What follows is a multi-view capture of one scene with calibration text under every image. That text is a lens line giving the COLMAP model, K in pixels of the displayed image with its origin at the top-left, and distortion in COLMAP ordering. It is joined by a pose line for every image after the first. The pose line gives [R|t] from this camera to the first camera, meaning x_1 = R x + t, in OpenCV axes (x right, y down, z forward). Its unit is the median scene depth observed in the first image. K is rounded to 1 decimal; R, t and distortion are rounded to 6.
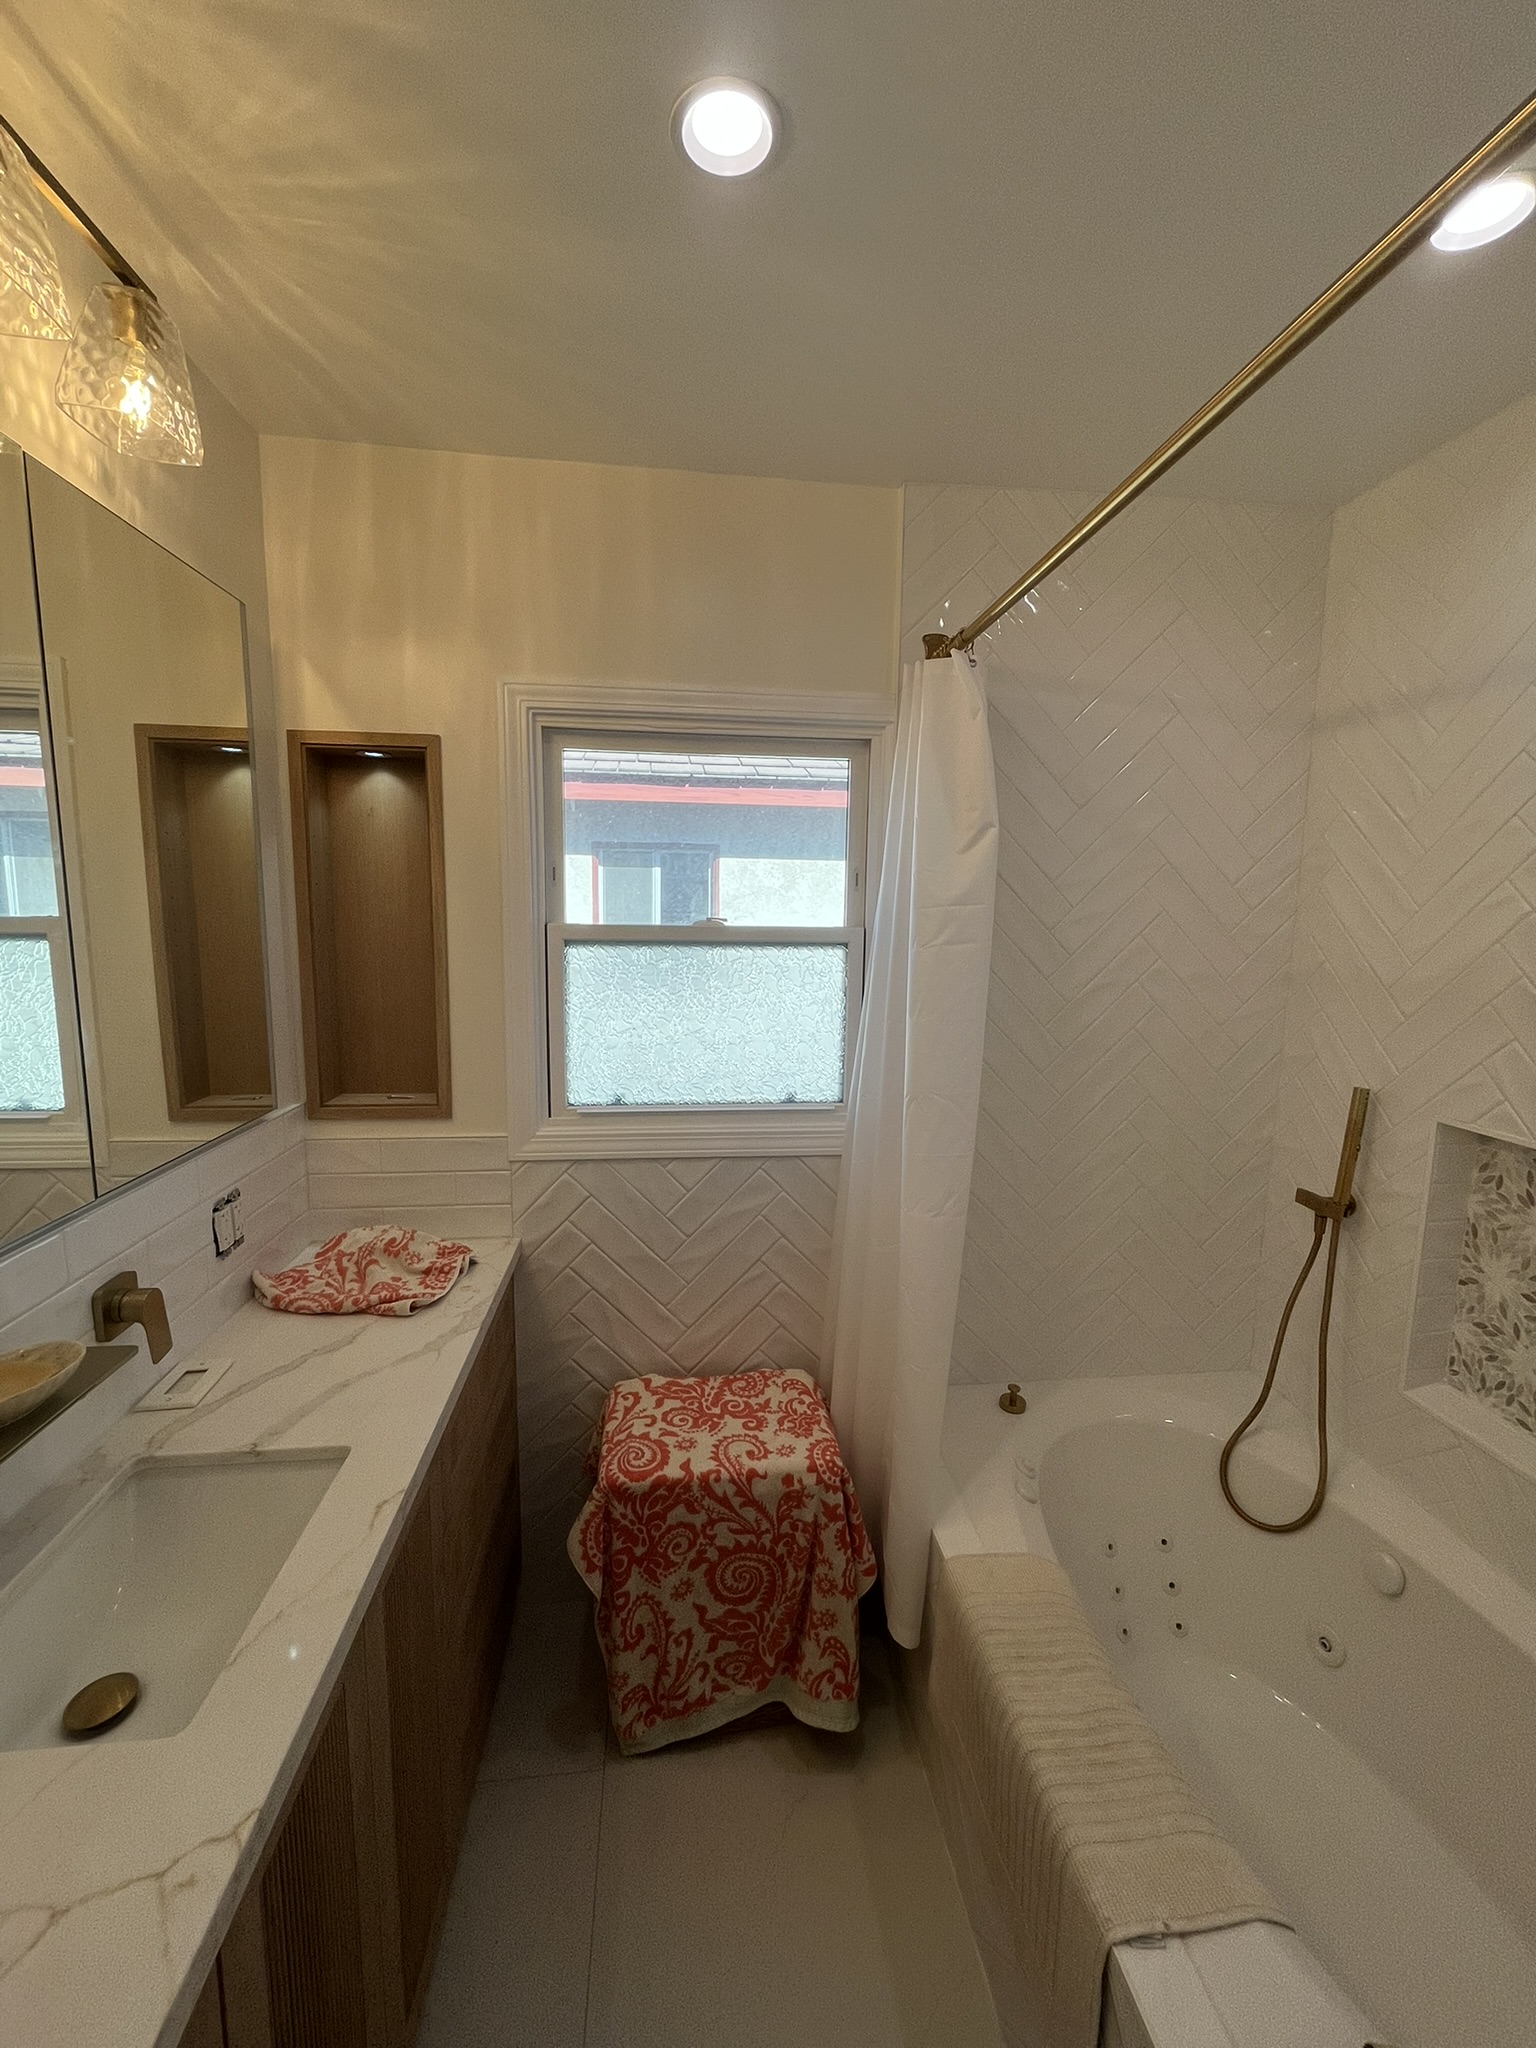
lens RADIAL K [[827.0, 0, 767.7], [0, 827.0, 1023.7], [0, 0, 1]] dist [-0.003817, 0.000299]
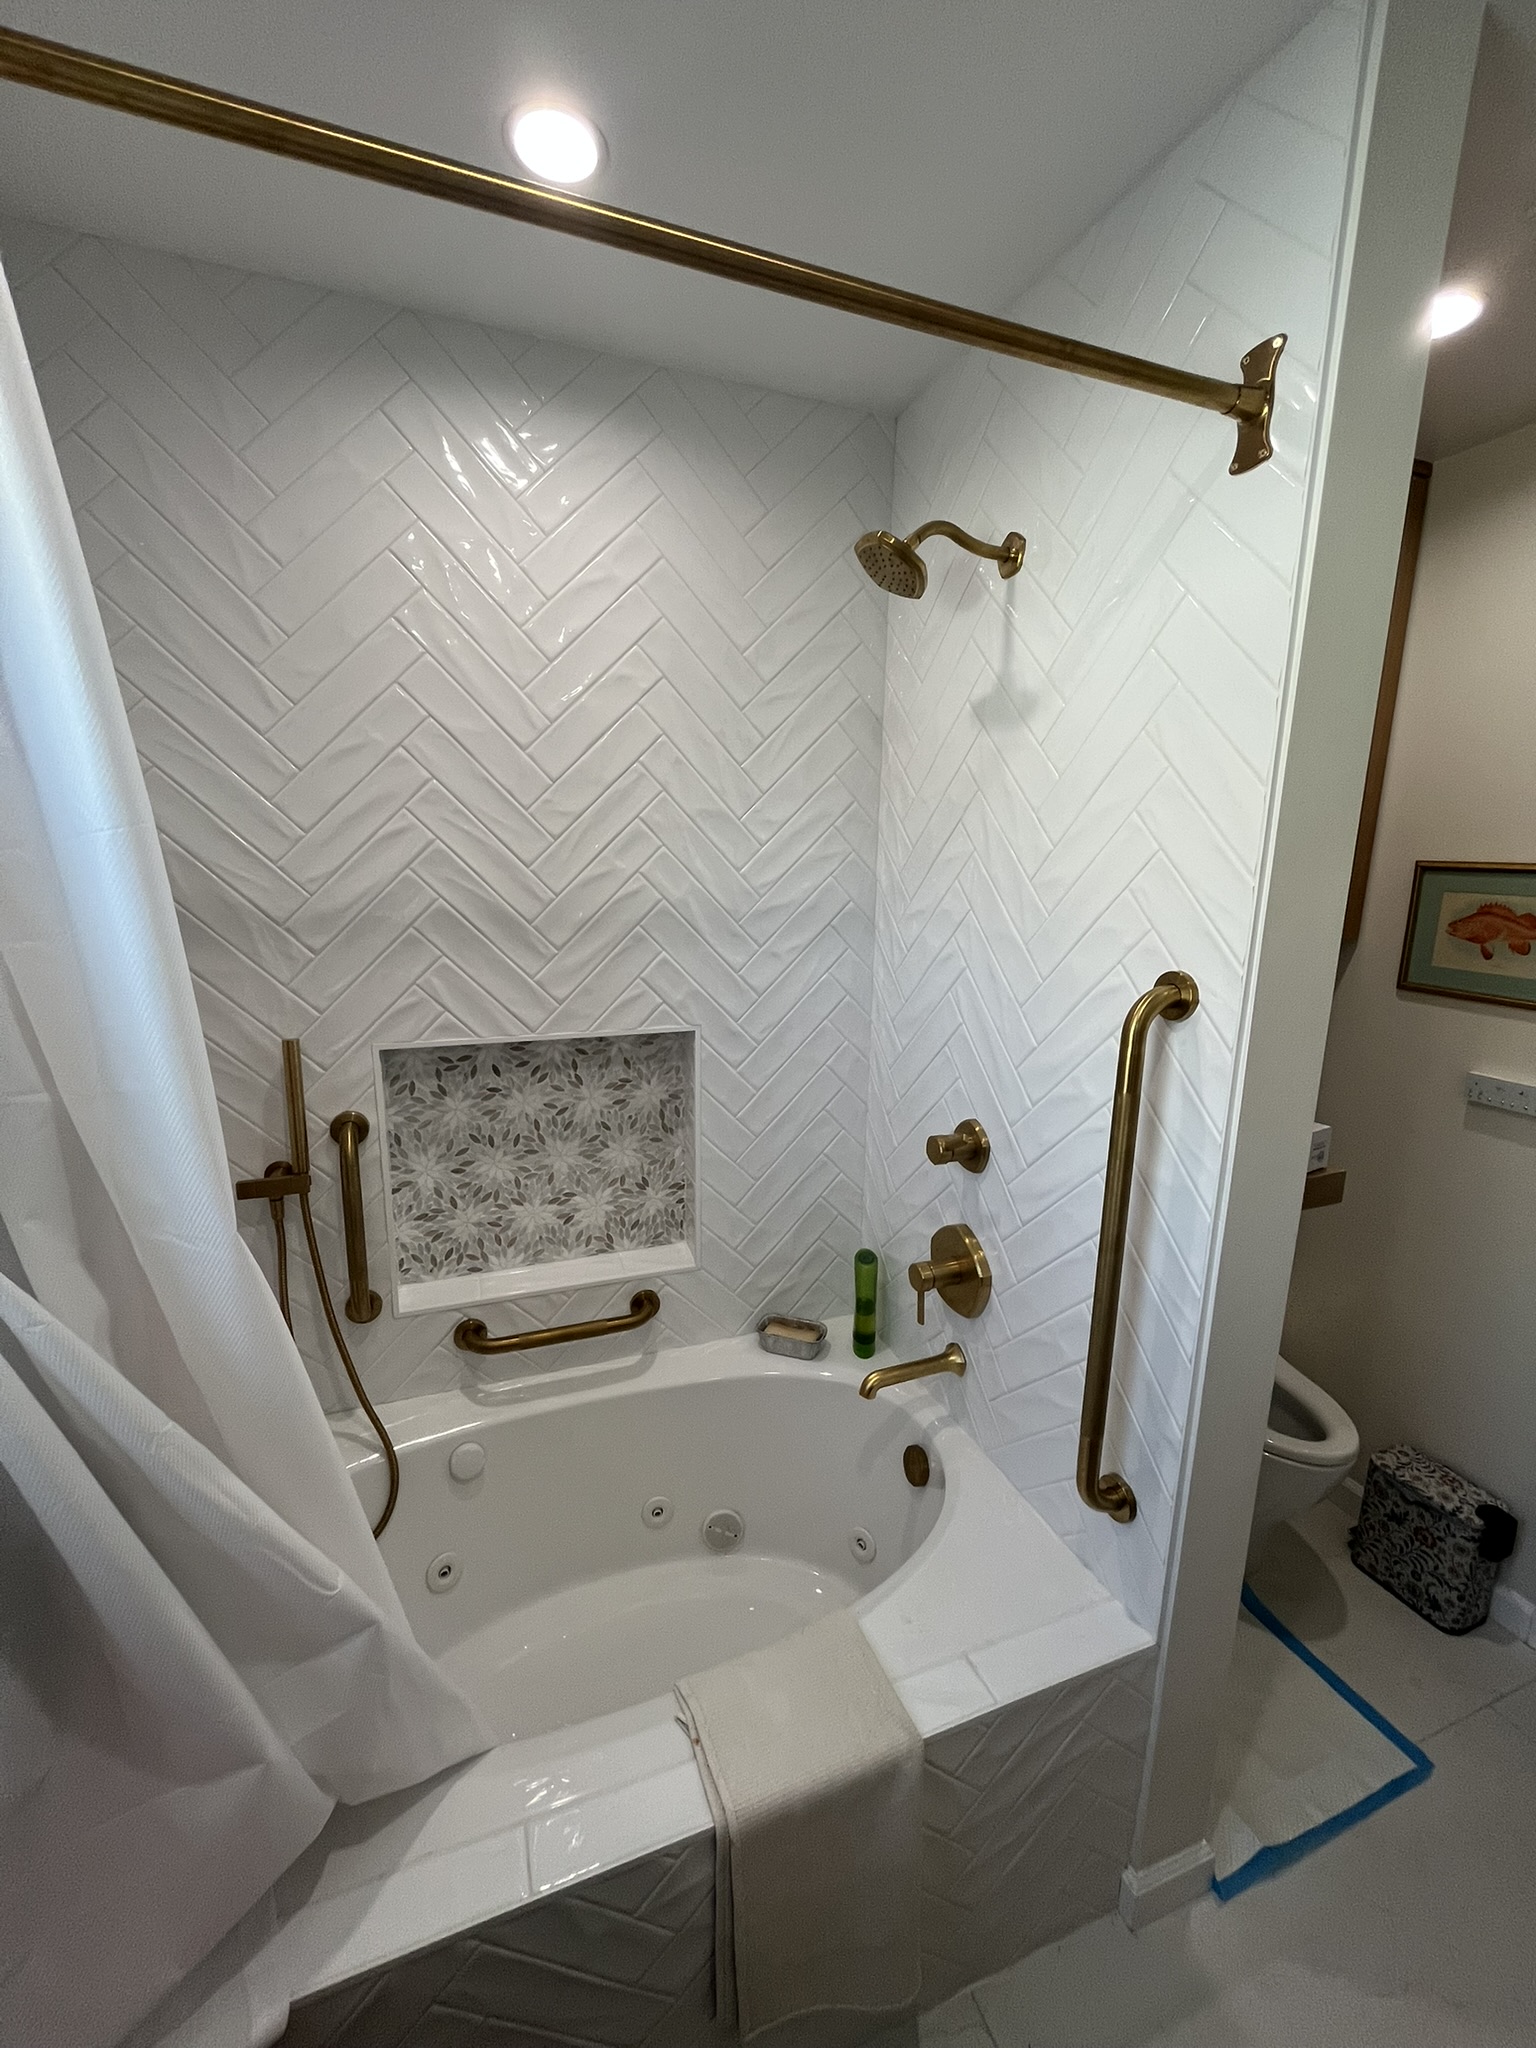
lens RADIAL K [[827.0, 0, 768.4], [0, 827.0, 1024.8], [0, 0, 1]] dist [-0.003817, 0.000299]
pose [[-0.239552, -0.209088, 0.948102, -0.238191], [0.110666, 0.964290, 0.240619, -0.095368], [-0.964556, 0.162564, -0.207859, 0.710995]]
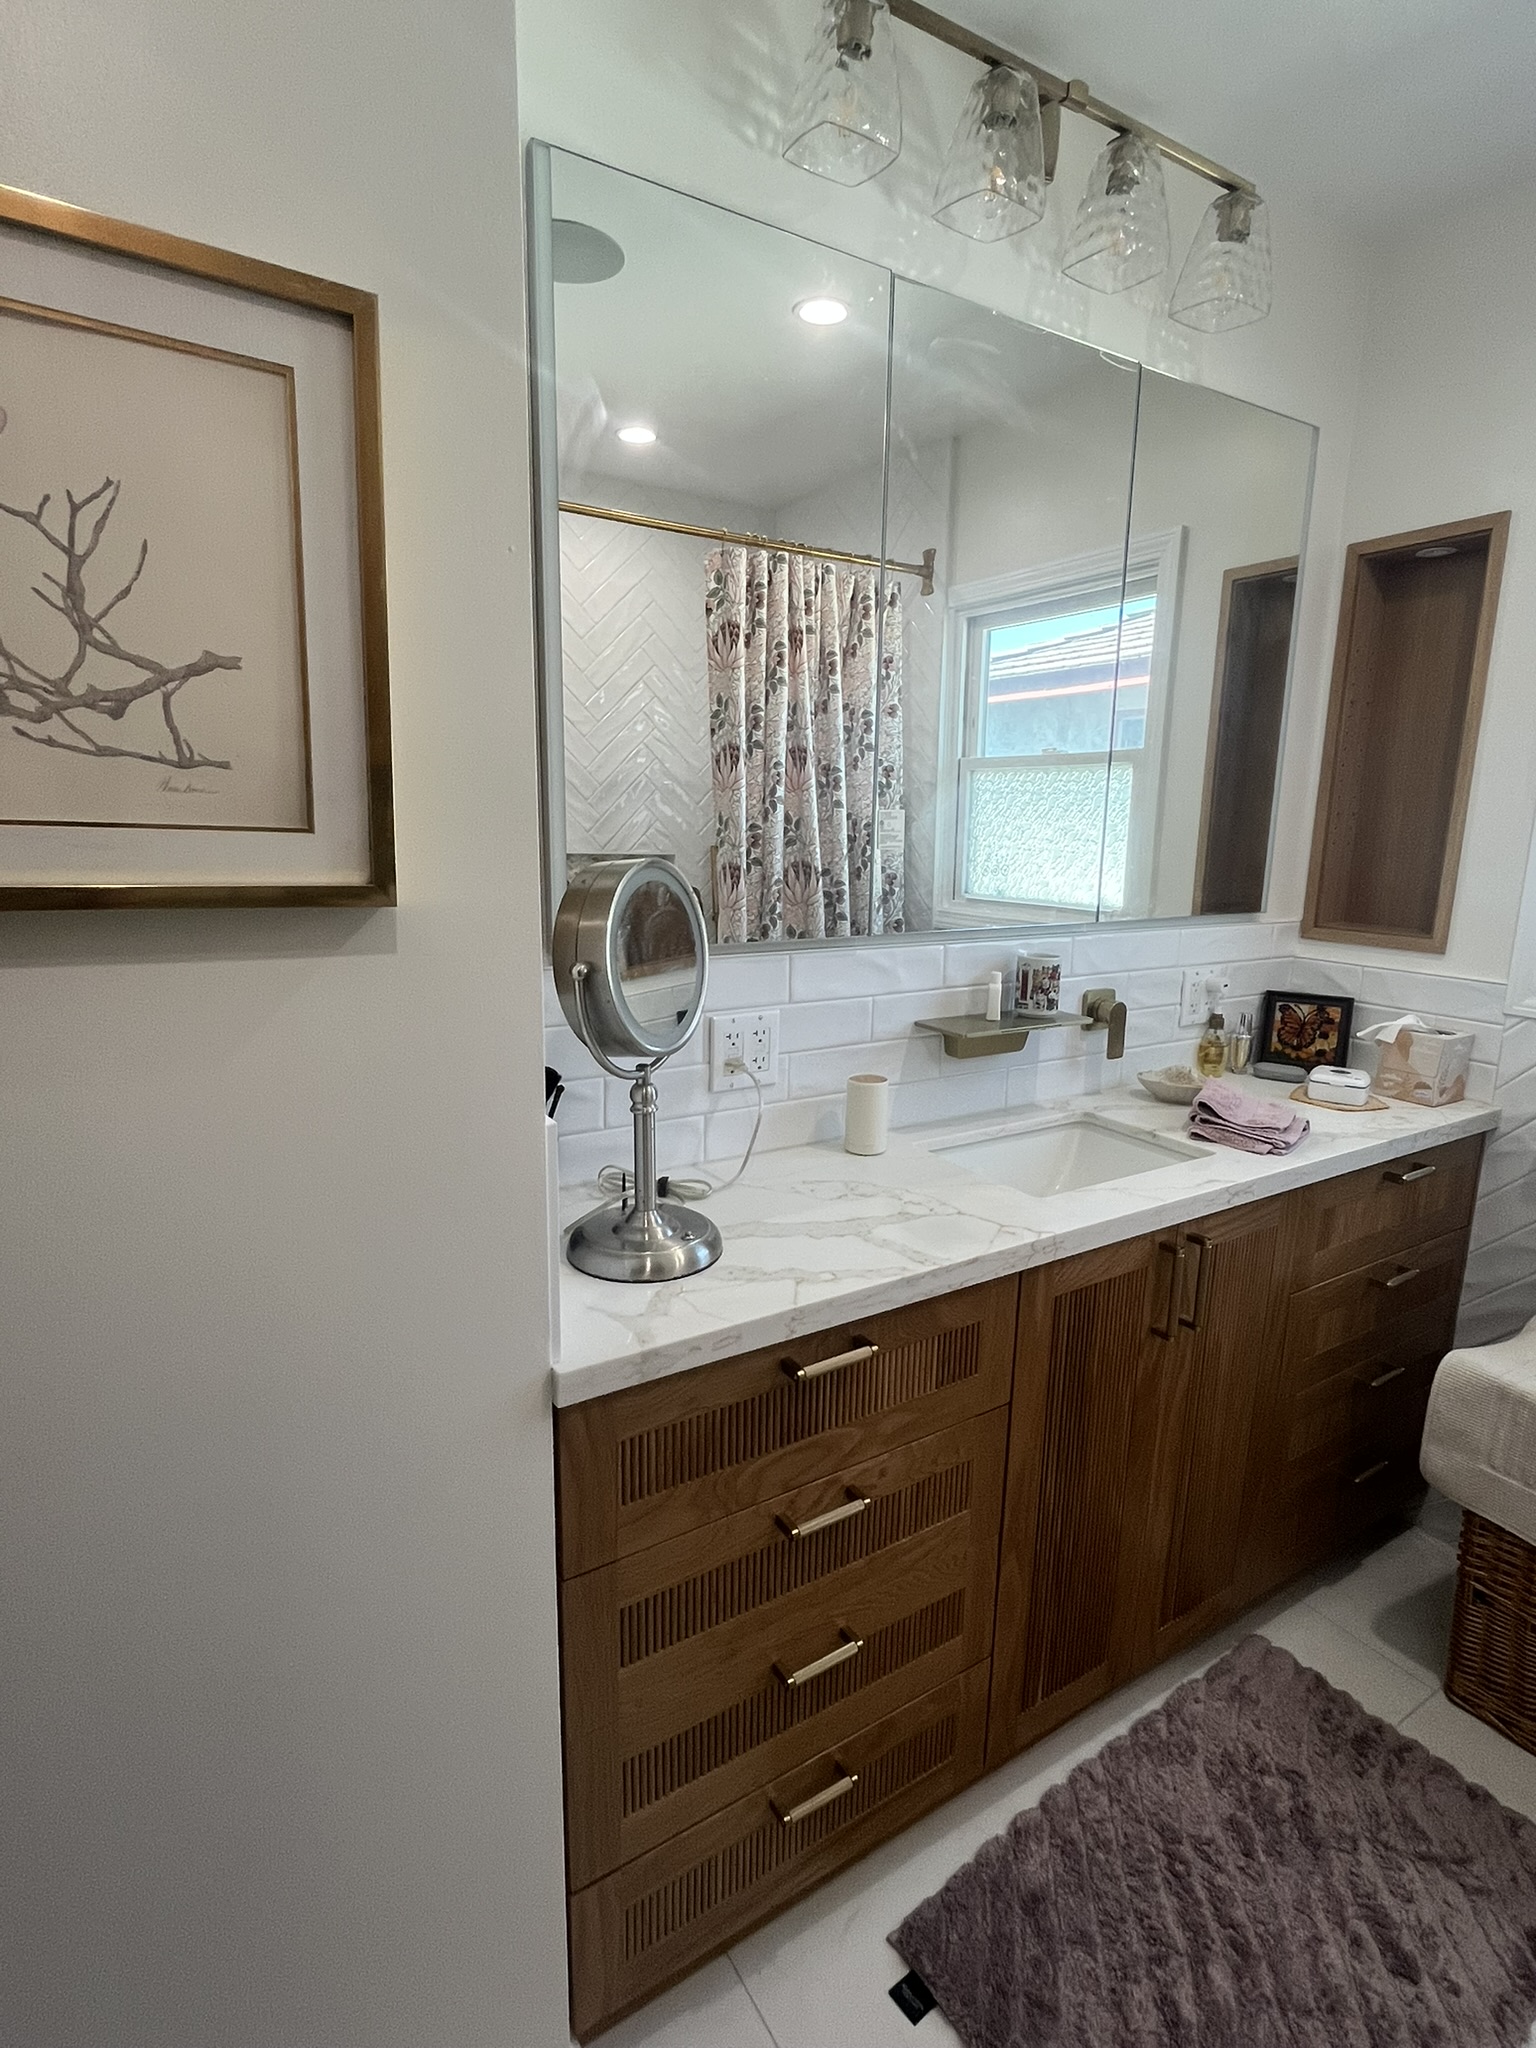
lens RADIAL K [[1026.8, 0, 774.2], [0, 1026.8, 1019.7], [0, 0, 1]] dist [-0.005499, 0.001167]
pose [[0.429676, 0.170163, -0.886805, 0.328760], [-0.132596, 0.983328, 0.124438, 0.153952], [0.893195, 0.064118, 0.445075, -0.151517]]
